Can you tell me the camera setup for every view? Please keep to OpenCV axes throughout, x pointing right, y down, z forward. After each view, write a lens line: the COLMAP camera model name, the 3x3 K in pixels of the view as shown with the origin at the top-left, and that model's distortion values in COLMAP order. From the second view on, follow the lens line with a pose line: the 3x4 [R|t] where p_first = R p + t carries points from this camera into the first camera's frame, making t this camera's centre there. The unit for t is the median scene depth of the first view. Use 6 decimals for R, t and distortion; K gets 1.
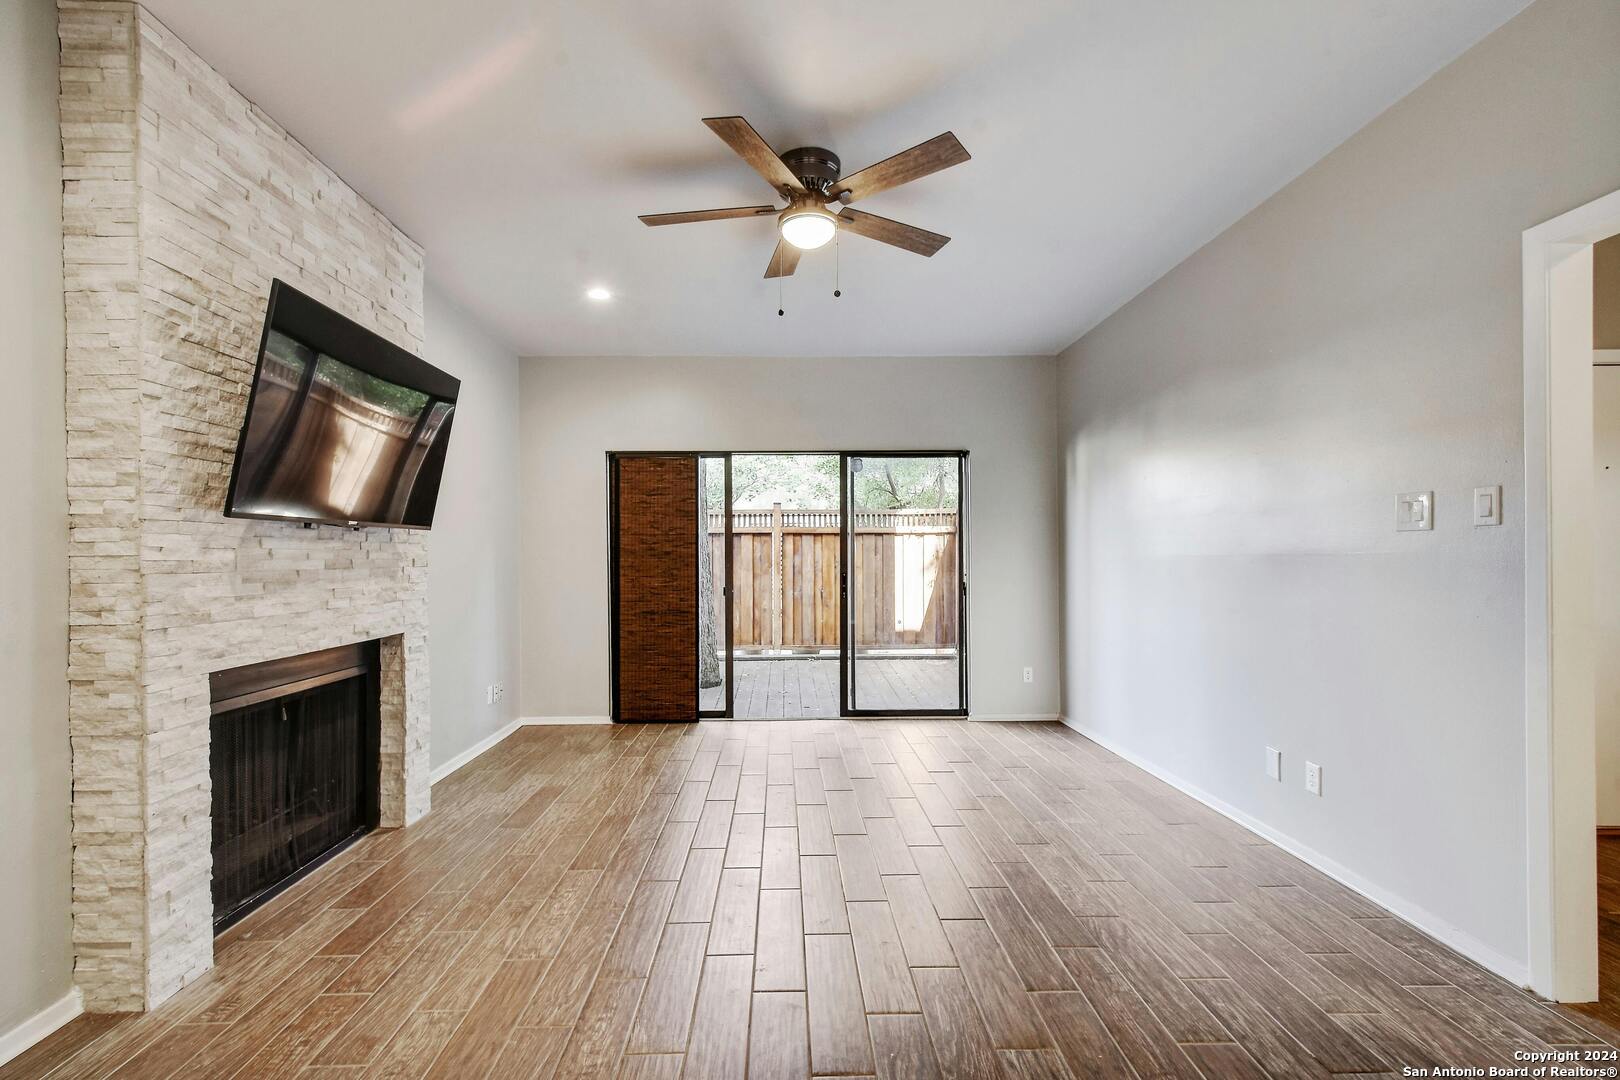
lens RADIAL K [[716.4, 0, 802.1], [0, 716.4, 555.4], [0, 0, 1]] dist [0.016126, -0.003486]
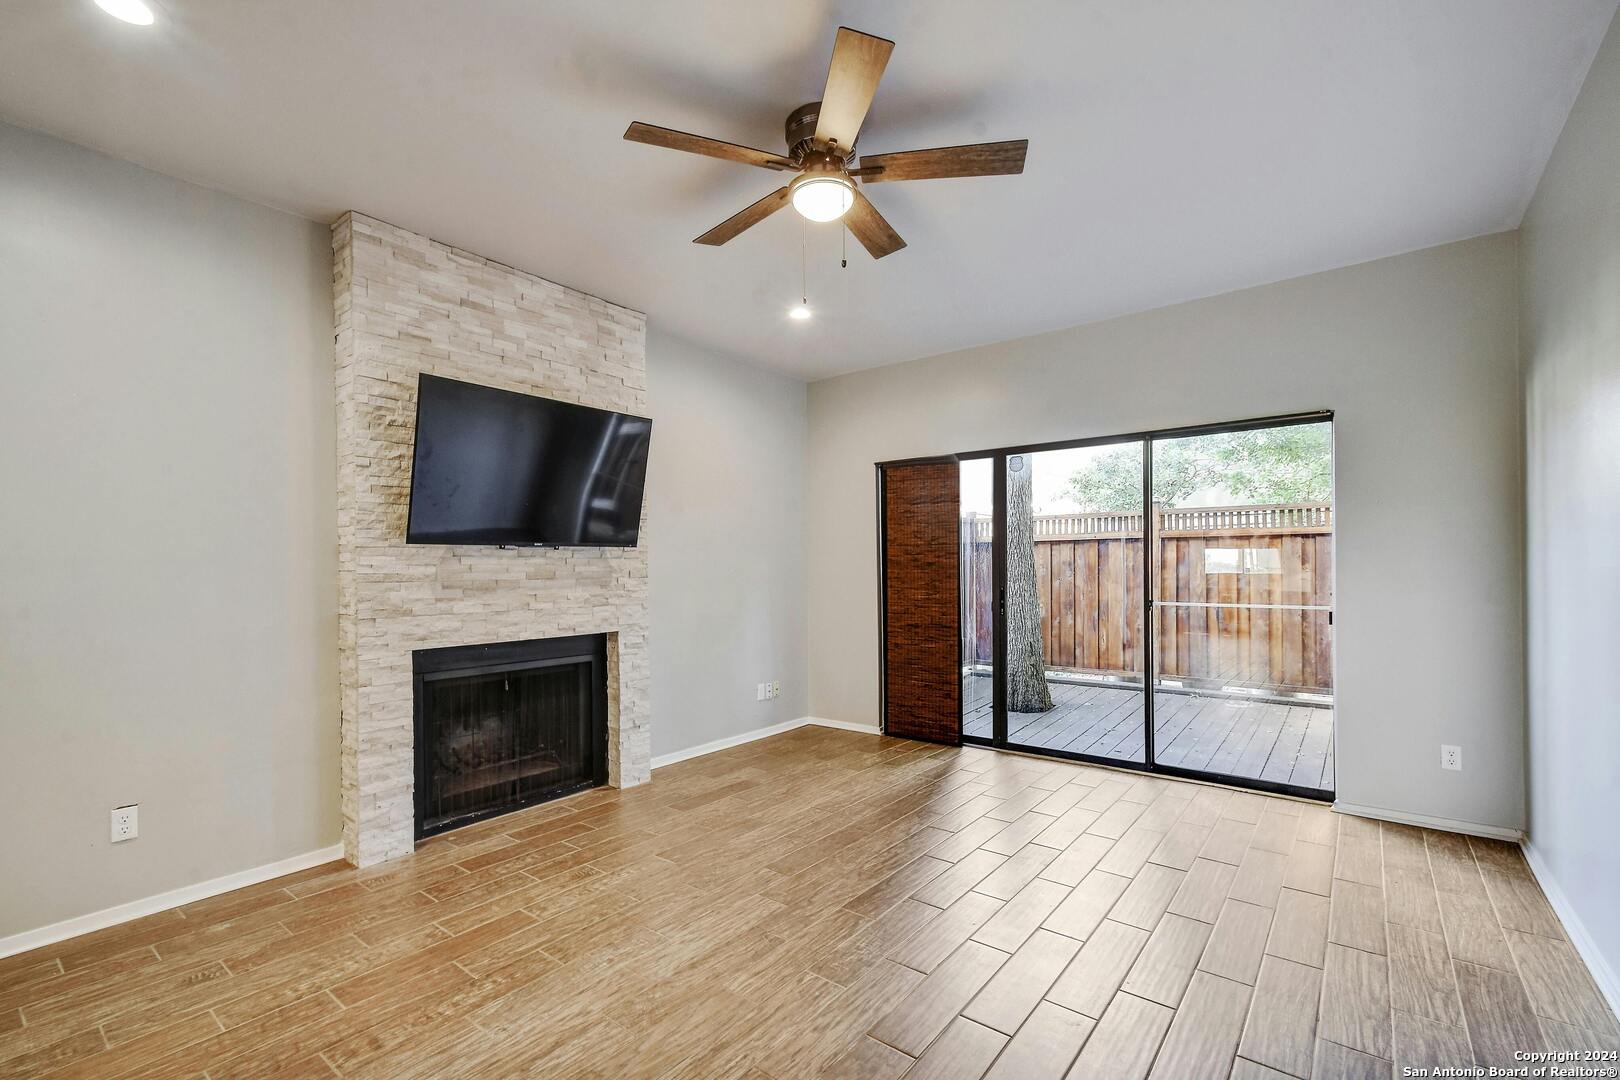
lens RADIAL K [[716.4, 0, 789.9], [0, 716.4, 567.4], [0, 0, 1]] dist [0.016126, -0.003486]
pose [[0.767783, -0.000139, -0.640710, 0.534938], [0.003499, 0.999986, 0.003976, -0.006407], [0.640700, -0.005294, 0.767773, 0.288567]]
